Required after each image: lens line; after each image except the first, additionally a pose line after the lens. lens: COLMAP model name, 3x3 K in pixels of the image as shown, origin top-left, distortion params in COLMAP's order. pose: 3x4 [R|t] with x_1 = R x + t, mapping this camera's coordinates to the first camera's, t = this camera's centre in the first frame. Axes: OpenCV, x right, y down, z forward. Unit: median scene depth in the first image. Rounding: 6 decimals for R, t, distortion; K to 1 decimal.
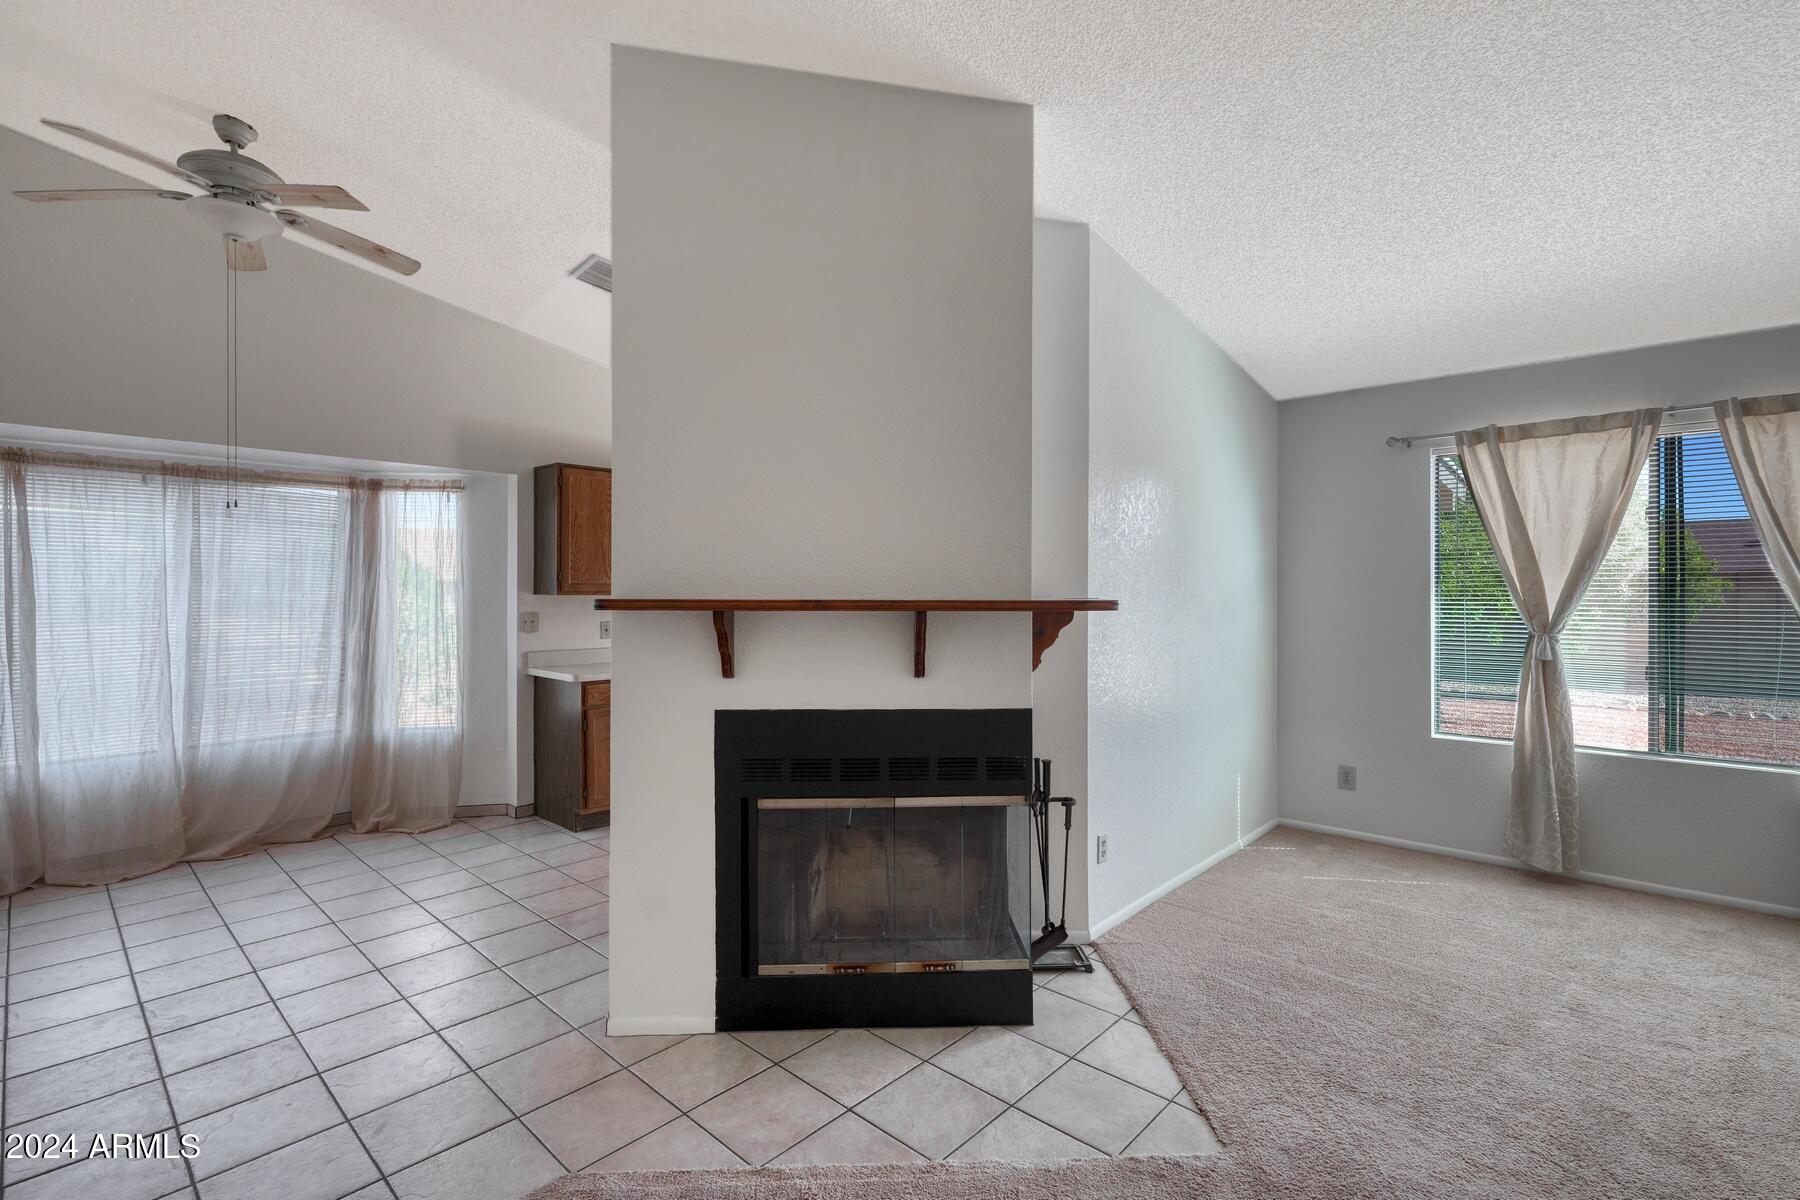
lens RADIAL K [[815.0, 0, 836.7], [0, 815.0, 600.2], [0, 0, 1]] dist [0.006167, -0.003675]
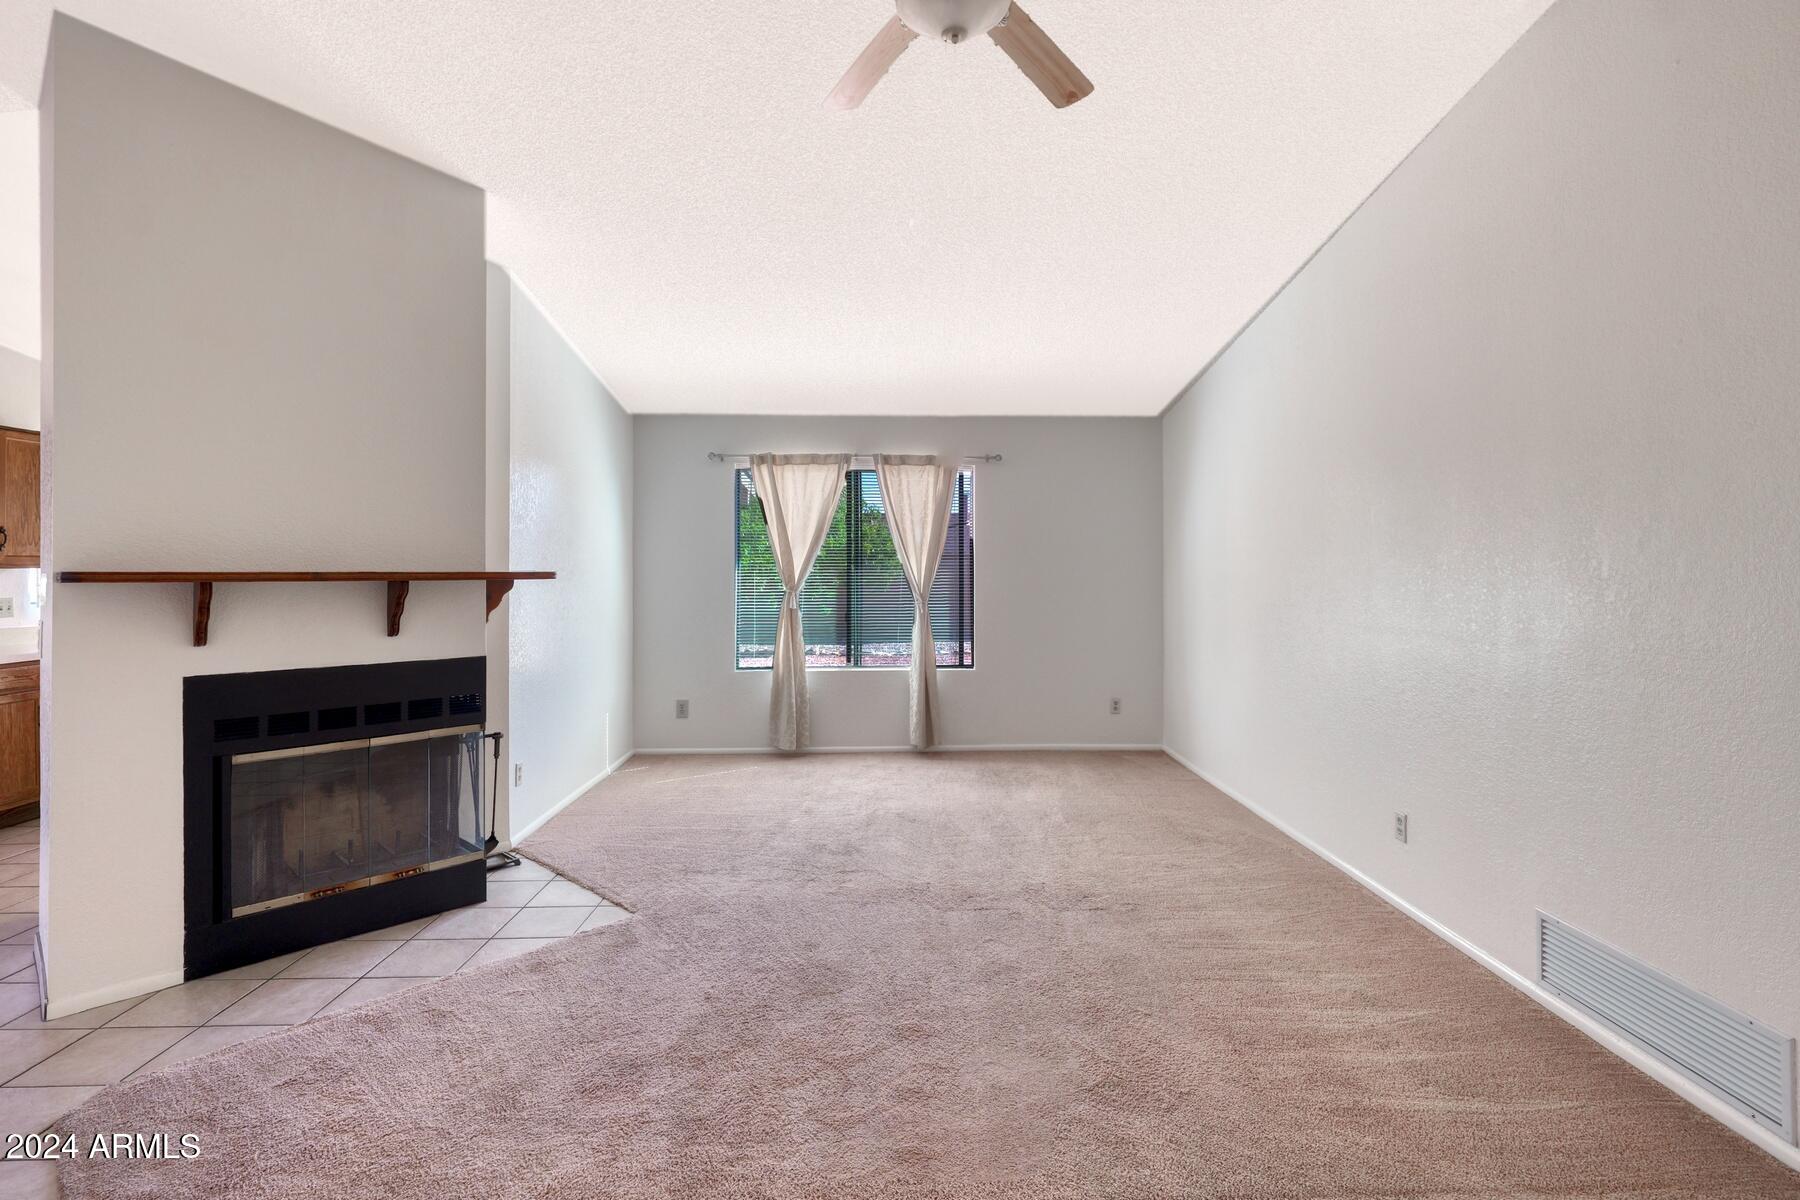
lens RADIAL K [[886.2, 0, 900.6], [0, 886.2, 585.6], [0, 0, 1]] dist [0.002241, 0.000599]
pose [[0.684417, -0.011858, 0.728995, -0.334436], [-0.000828, 0.999854, 0.017040, -0.003791], [-0.729091, -0.012266, 0.684307, -0.439886]]
